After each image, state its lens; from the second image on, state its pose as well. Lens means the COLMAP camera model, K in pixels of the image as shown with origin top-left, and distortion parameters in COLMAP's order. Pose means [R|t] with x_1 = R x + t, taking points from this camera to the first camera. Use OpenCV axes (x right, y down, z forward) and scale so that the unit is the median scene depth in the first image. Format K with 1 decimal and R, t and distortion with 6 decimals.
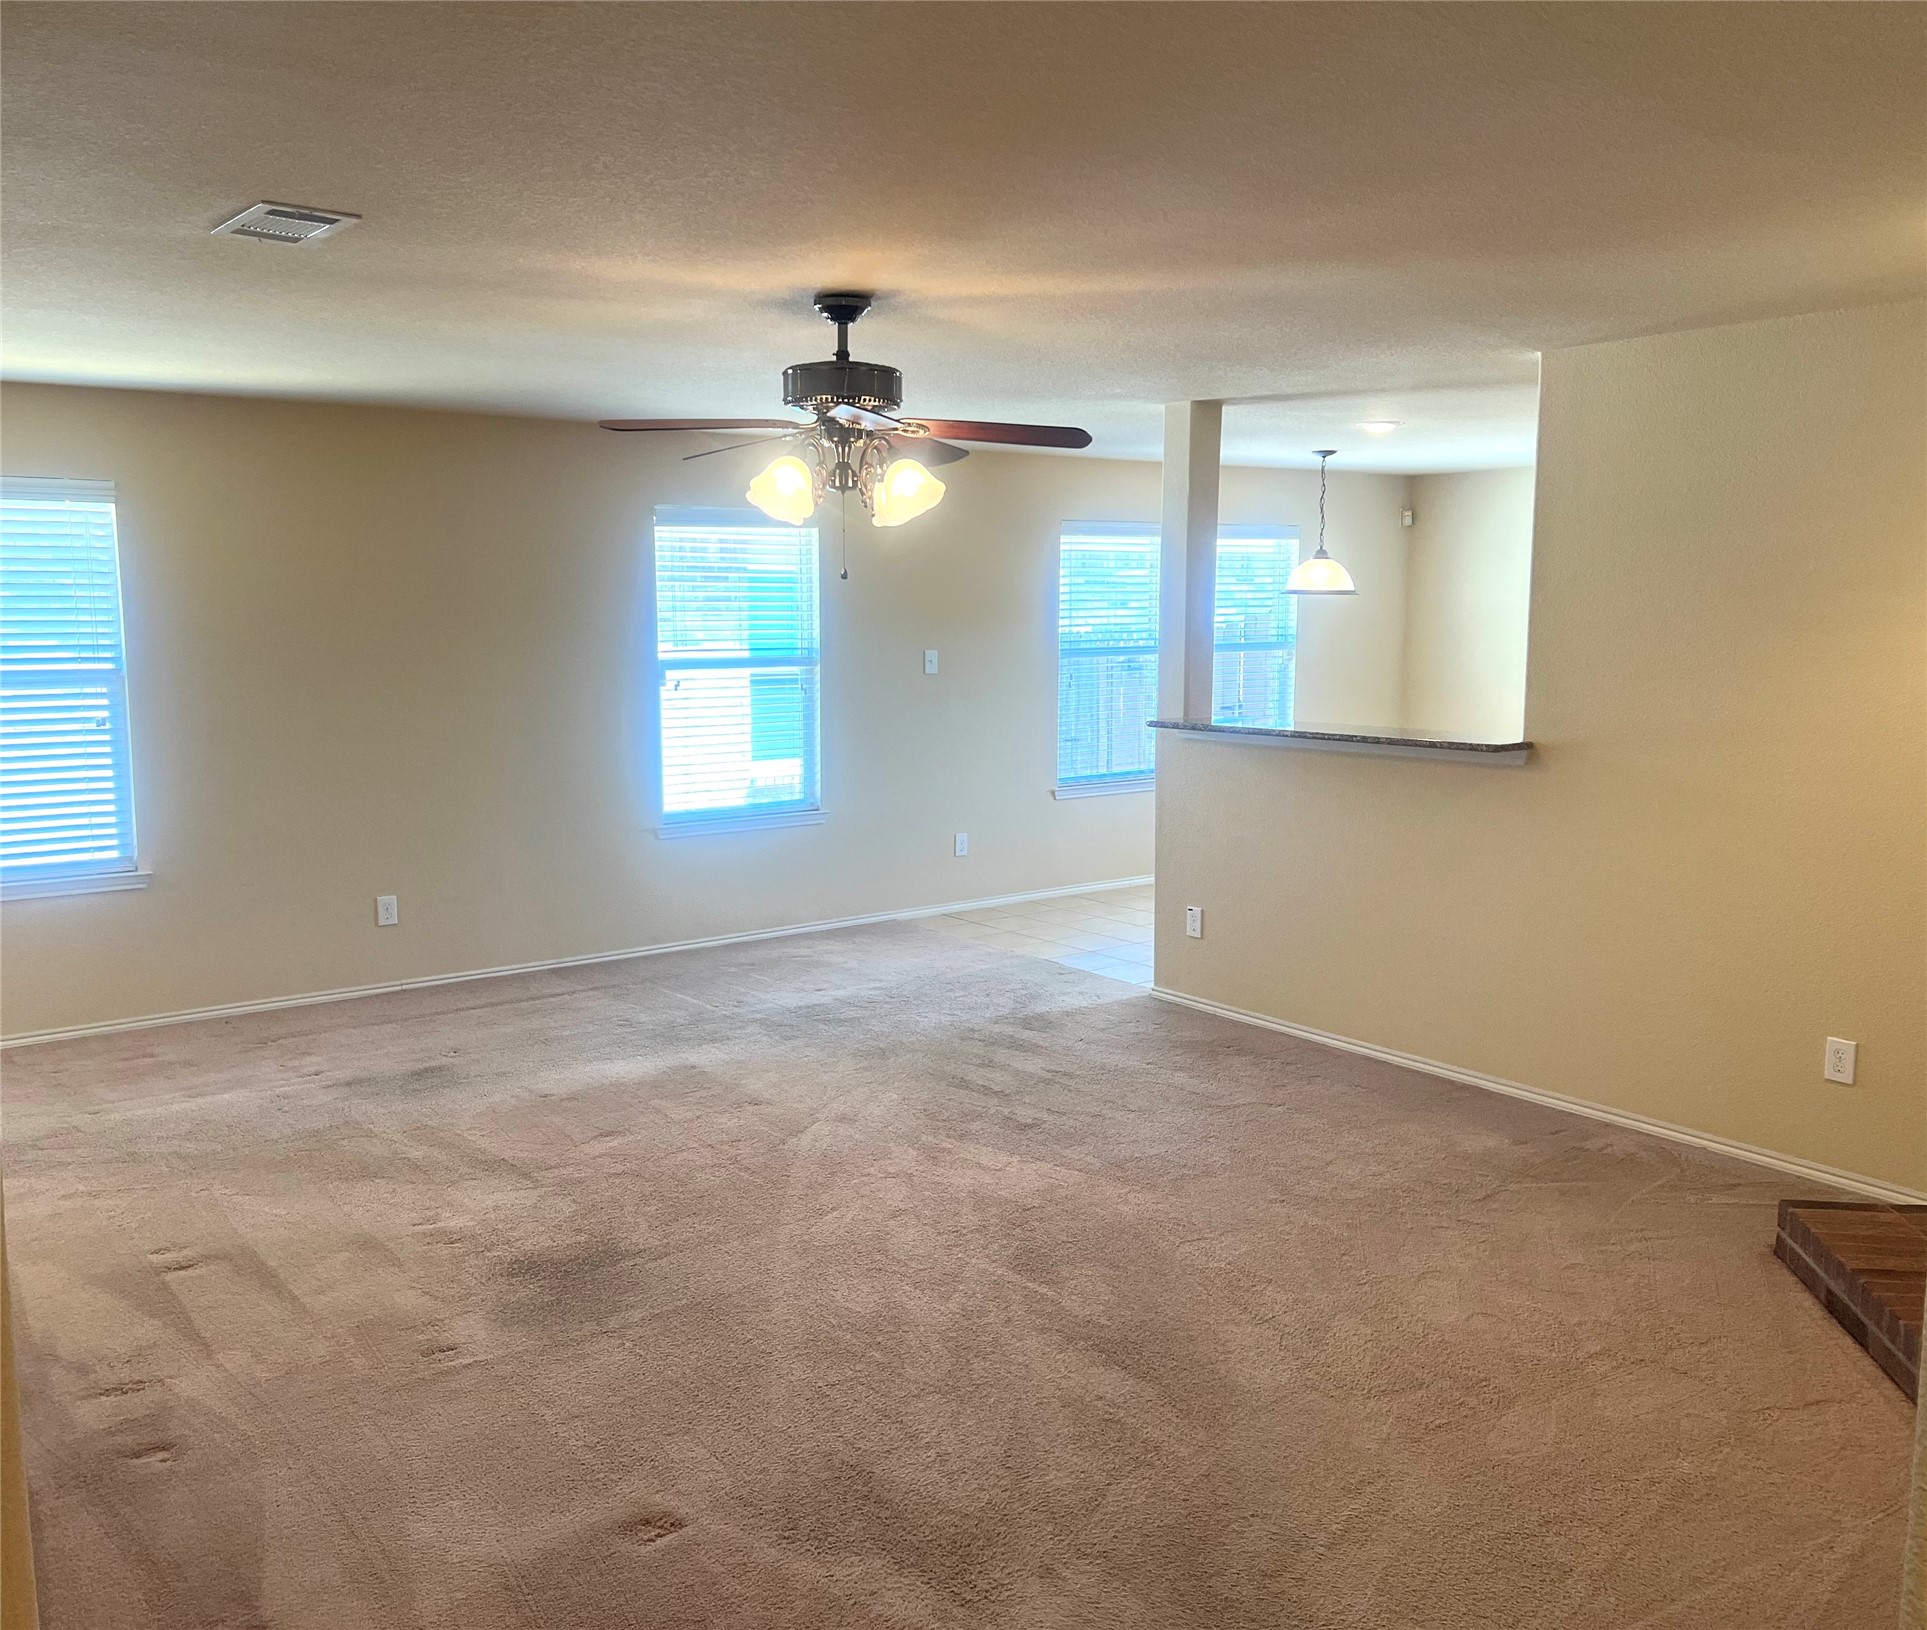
lens RADIAL K [[1614.9, 0, 913.7], [0, 1614.9, 813.5], [0, 0, 1]] dist [0.003369, 0.000717]
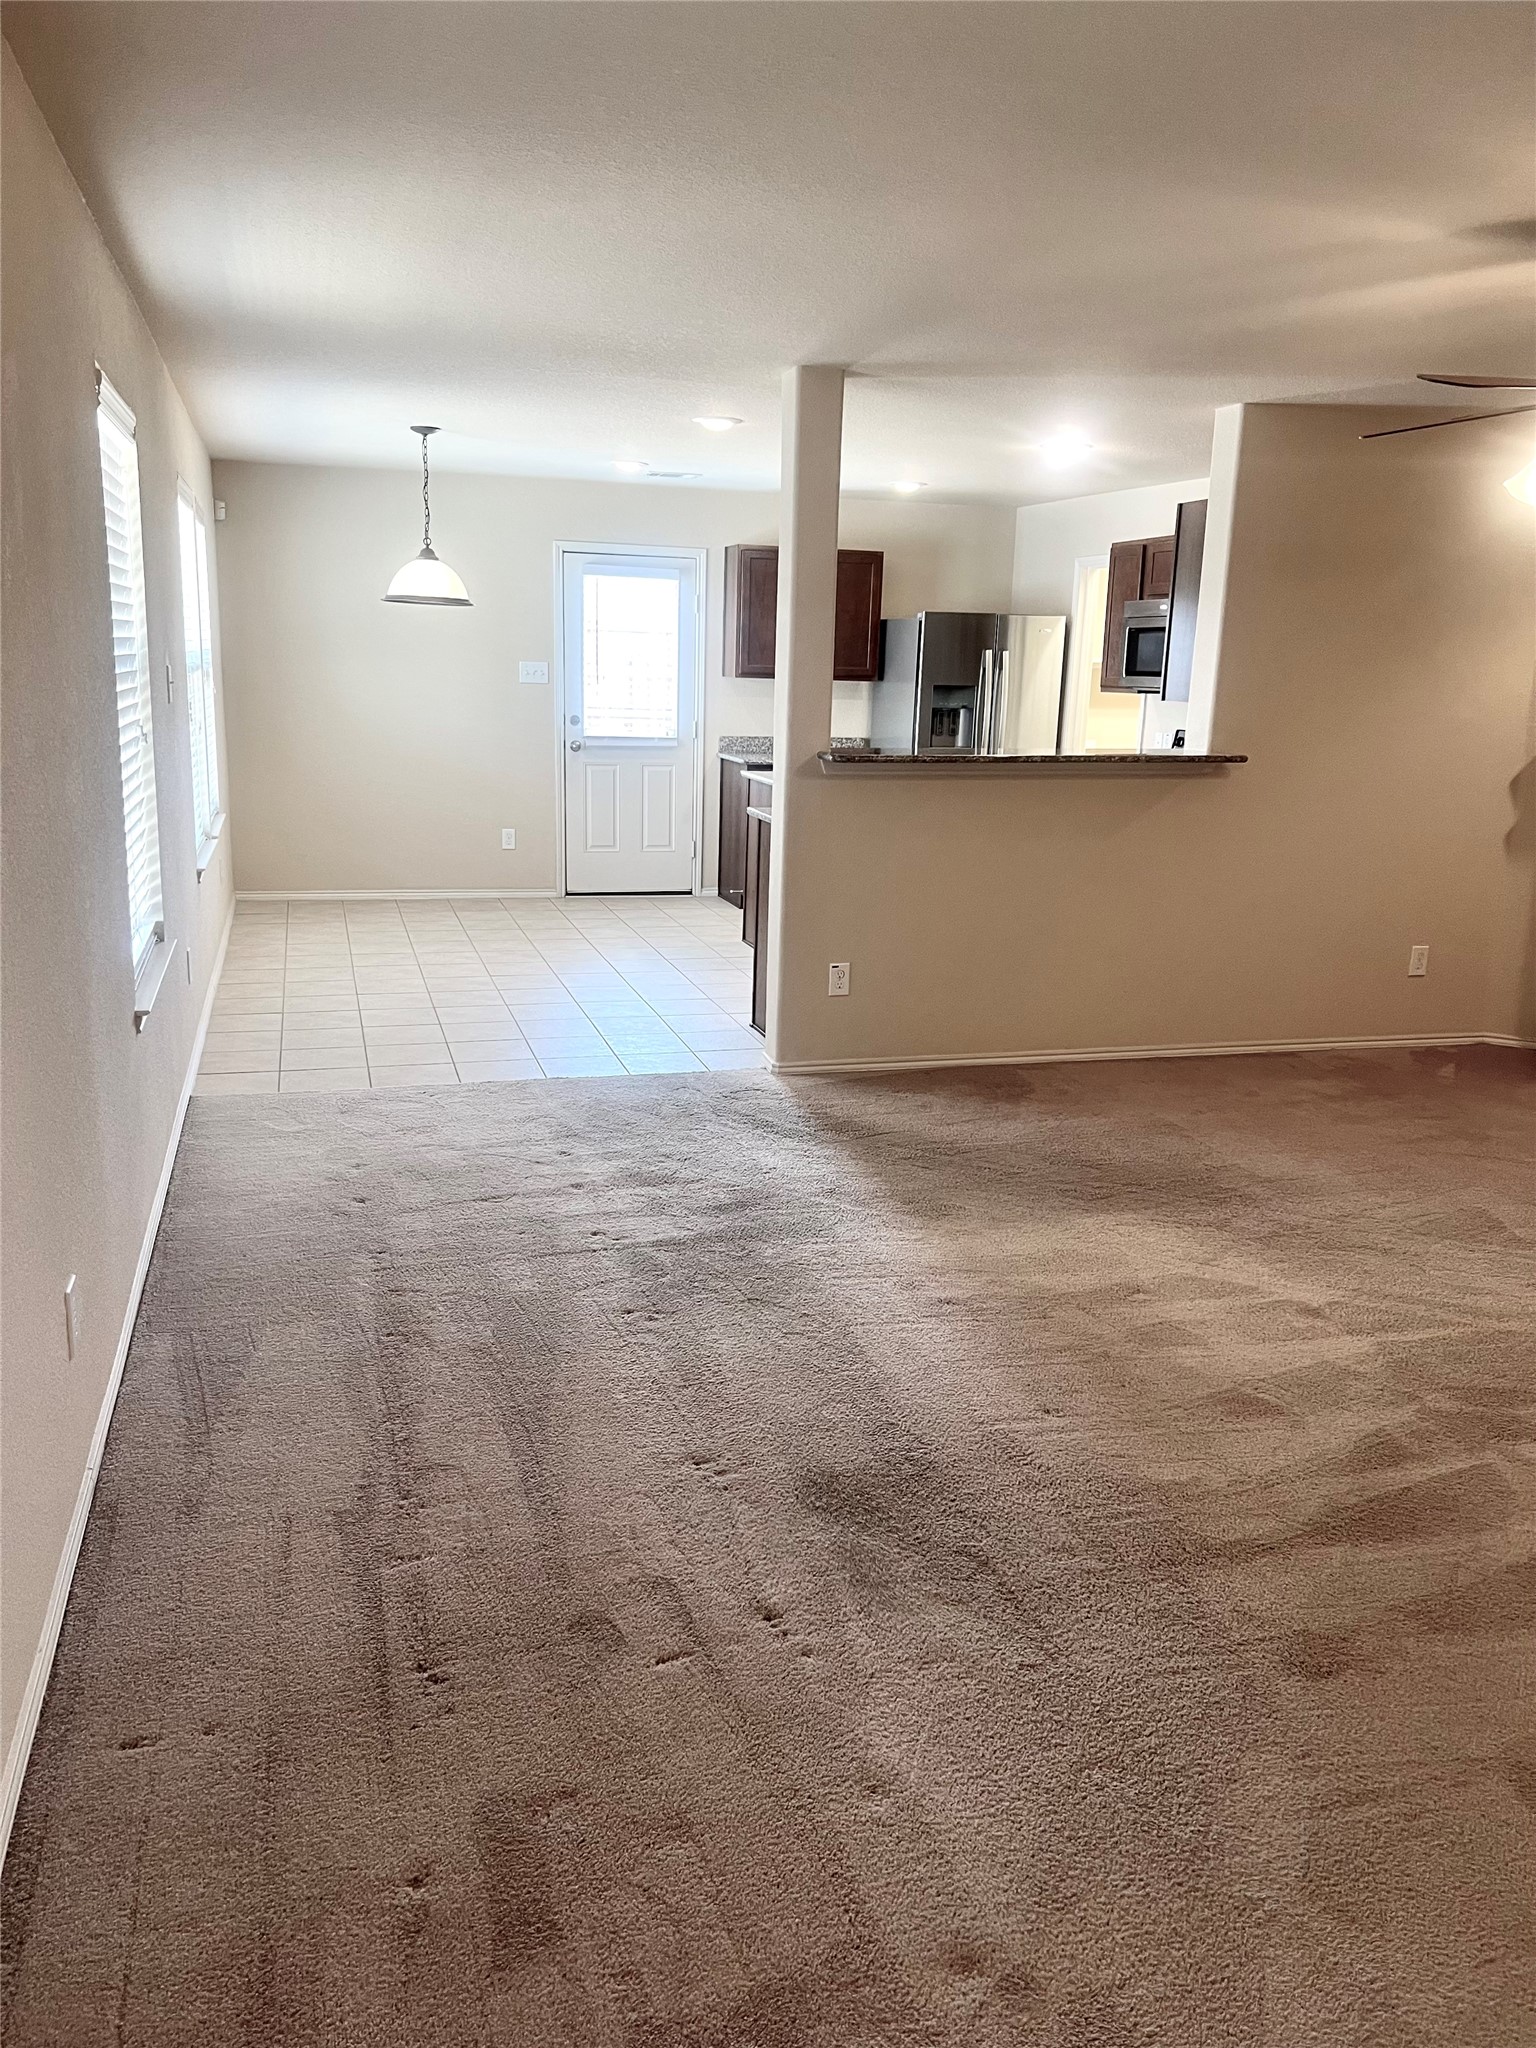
lens RADIAL K [[1530.5, 0, 769.9], [0, 1530.5, 1006.1], [0, 0, 1]] dist [0.148189, -0.311038]
pose [[0.328106, -0.193872, 0.924532, -0.722531], [0.091418, 0.980636, 0.173194, -0.080125], [-0.940207, 0.027693, 0.339476, 0.845056]]
